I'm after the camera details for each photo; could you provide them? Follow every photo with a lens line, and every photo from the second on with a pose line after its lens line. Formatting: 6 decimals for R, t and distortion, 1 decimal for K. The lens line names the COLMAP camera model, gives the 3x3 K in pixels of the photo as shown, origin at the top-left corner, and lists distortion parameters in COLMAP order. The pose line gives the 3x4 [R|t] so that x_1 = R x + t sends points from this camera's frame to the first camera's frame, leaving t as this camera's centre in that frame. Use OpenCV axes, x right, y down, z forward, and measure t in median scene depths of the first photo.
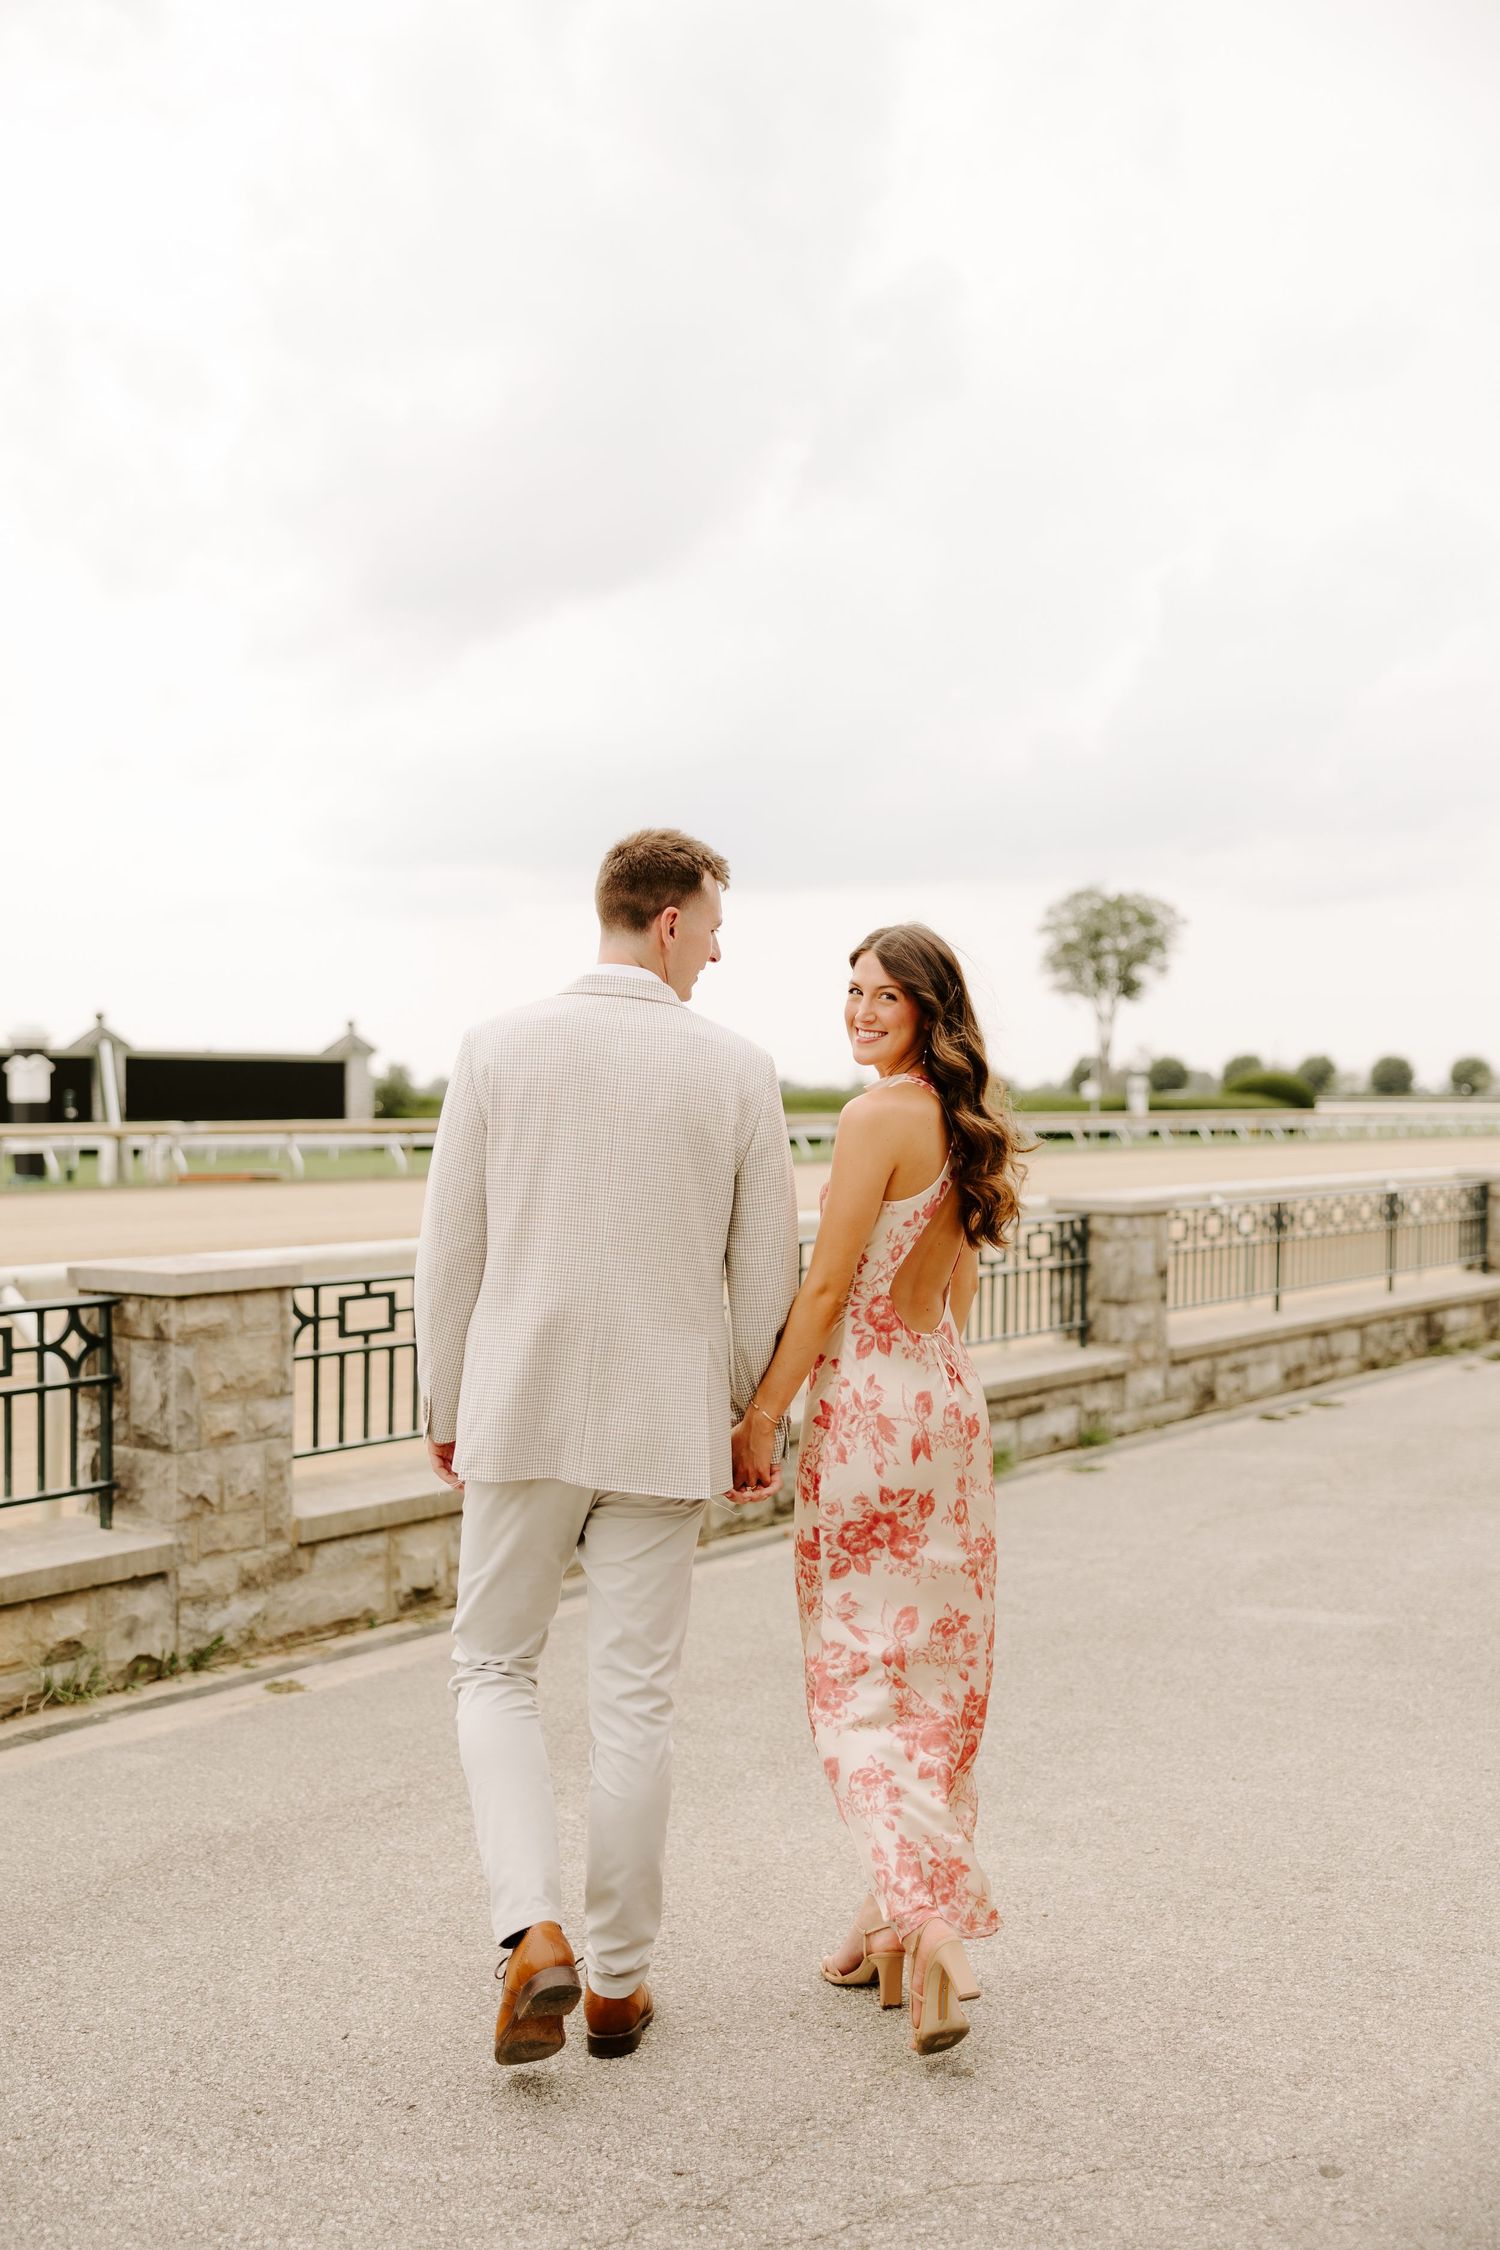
lens RADIAL K [[2557.5, 0, 750.0], [0, 2557.5, 1125.0], [0, 0, 1]] dist [-0.007582, 0.007166]
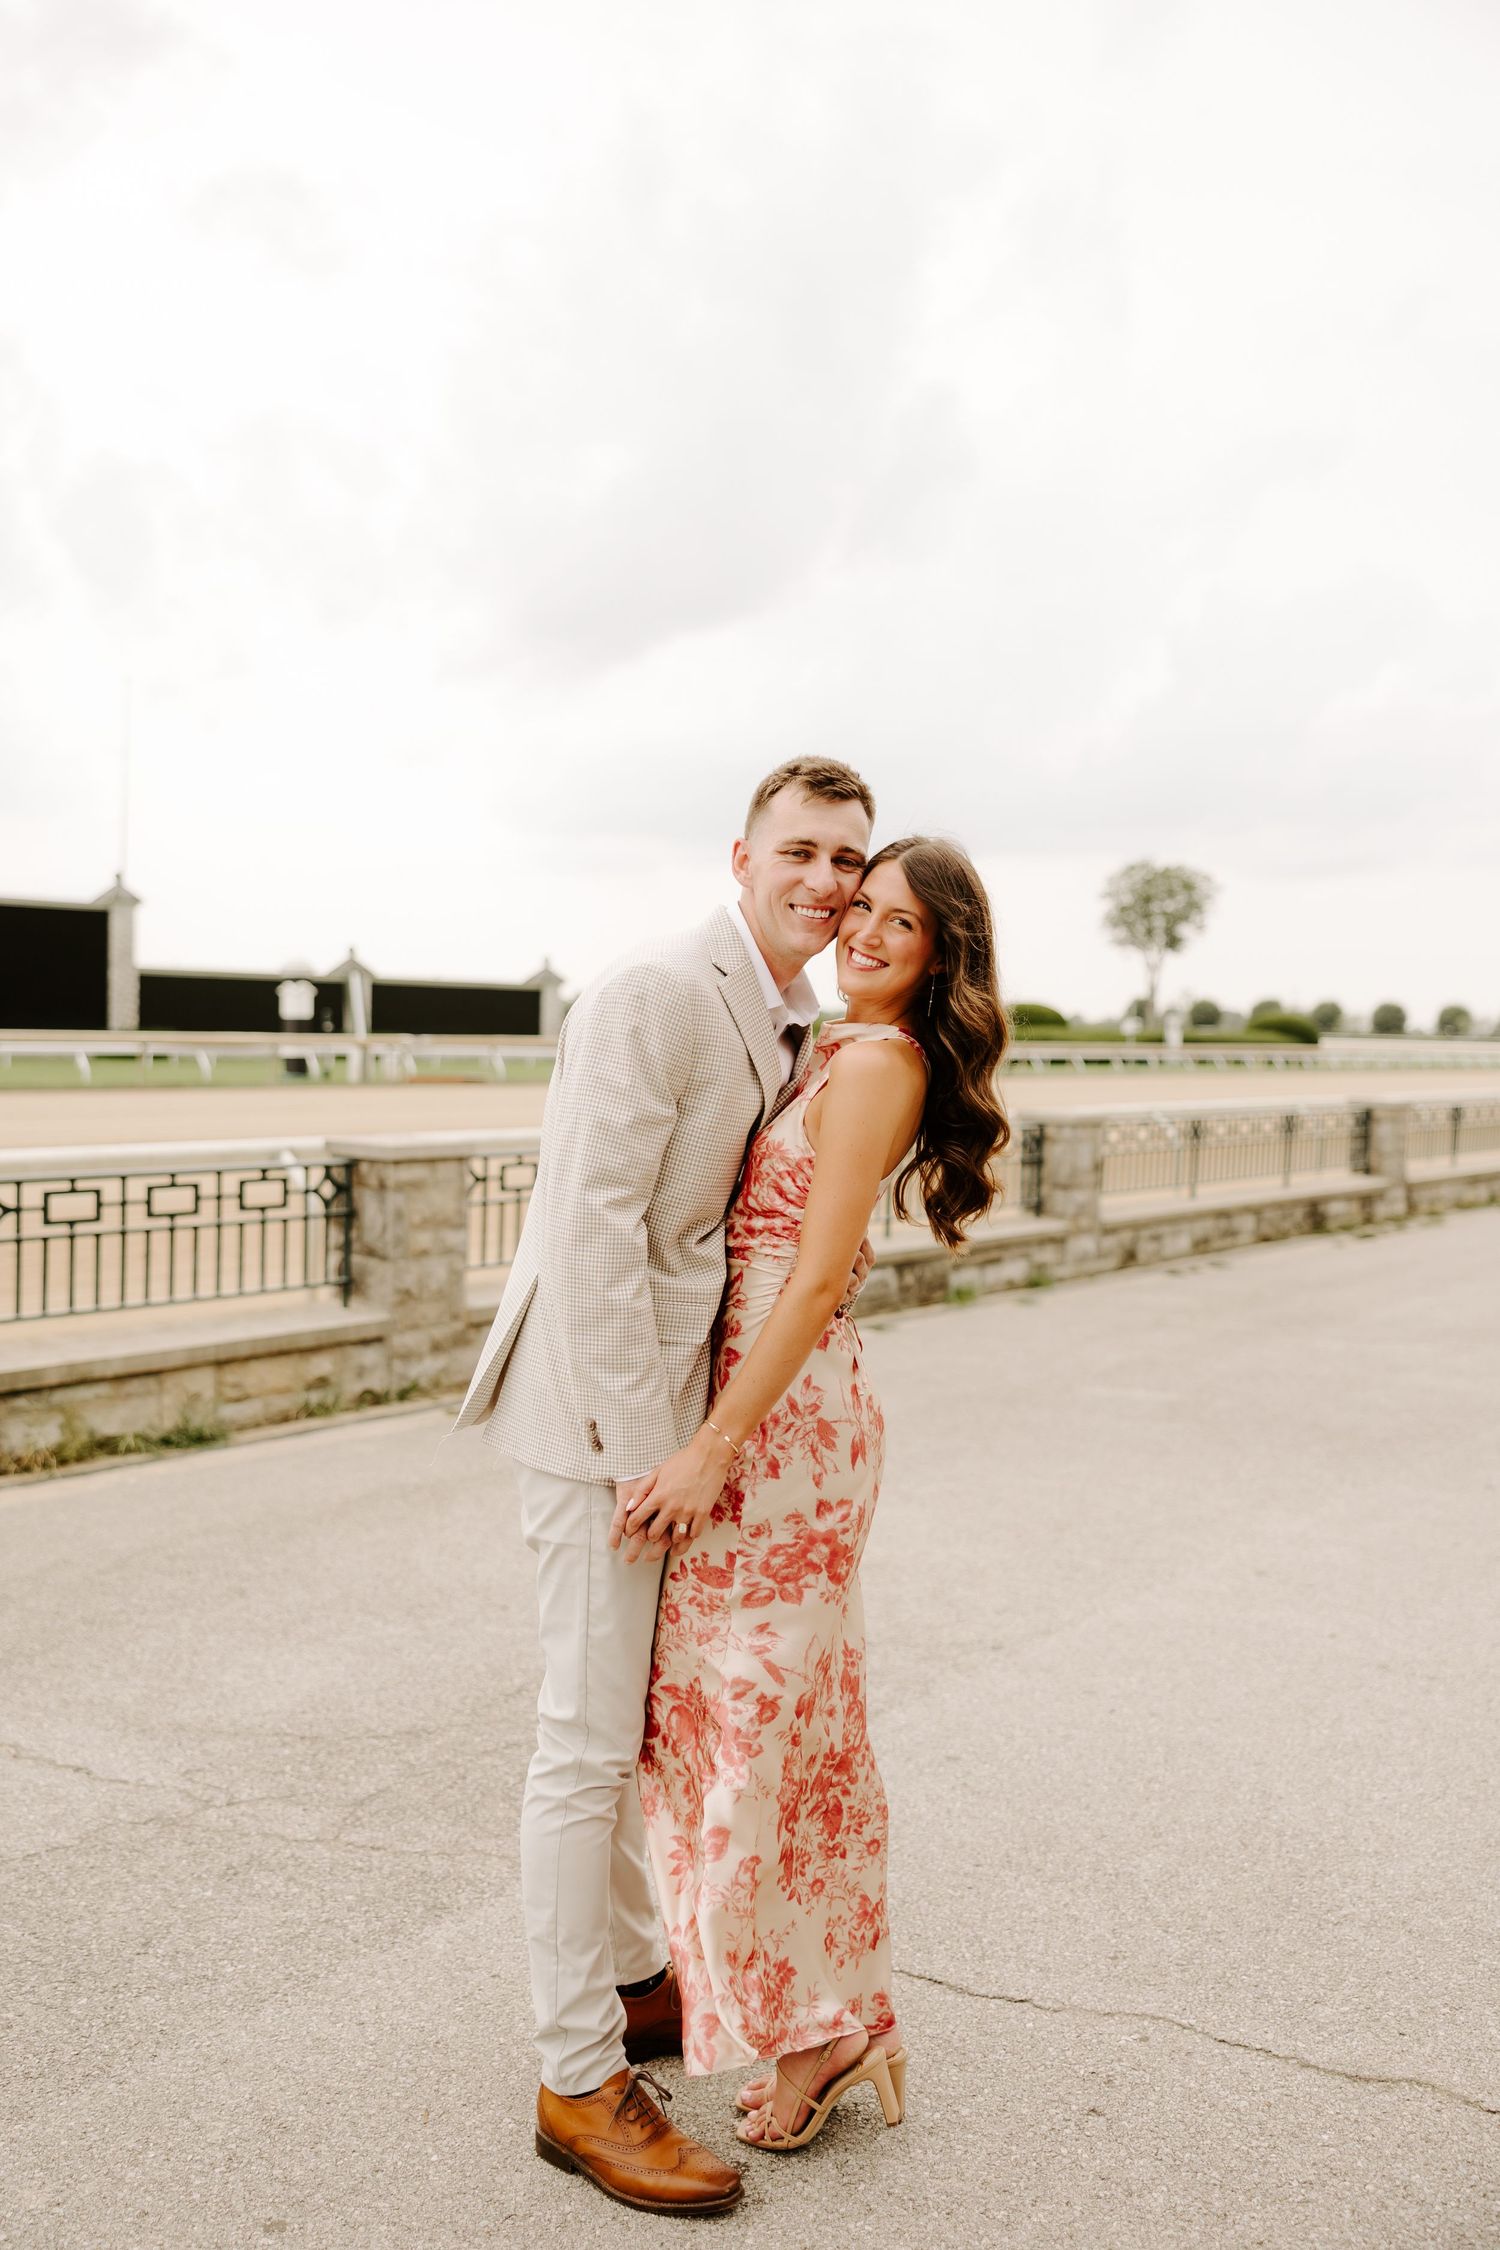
lens RADIAL K [[2151.4, 0, 750.0], [0, 2151.4, 1125.0], [0, 0, 1]] dist [0.003834, -0.000306]
pose [[0.997536, 0.025736, -0.065260, 0.048596], [-0.023182, 0.998947, 0.039593, -0.007028], [0.066210, -0.037983, 0.997083, -0.182095]]
